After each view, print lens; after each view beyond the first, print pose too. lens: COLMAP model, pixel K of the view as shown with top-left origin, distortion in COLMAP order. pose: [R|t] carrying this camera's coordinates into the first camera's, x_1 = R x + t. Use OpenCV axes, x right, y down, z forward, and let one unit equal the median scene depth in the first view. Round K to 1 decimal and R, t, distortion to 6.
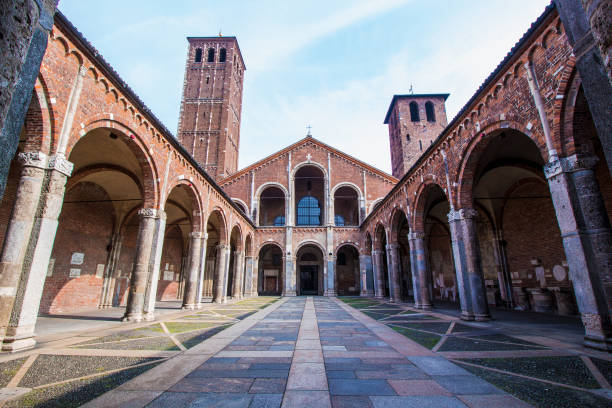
lens RADIAL K [[294.5, 0, 307.4], [0, 294.5, 197.9], [0, 0, 1]] dist [0.009811, -0.010205]
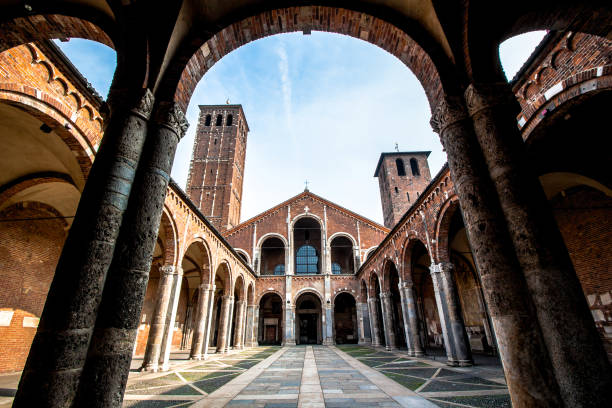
lens RADIAL K [[294.5, 0, 306.0], [0, 294.5, 194.4], [0, 0, 1]] dist [0.009811, -0.010205]
pose [[0.999913, -0.010102, 0.008423, -0.006613], [0.011262, 0.988379, -0.151589, -0.032565], [-0.006794, 0.151671, 0.988408, -0.100491]]
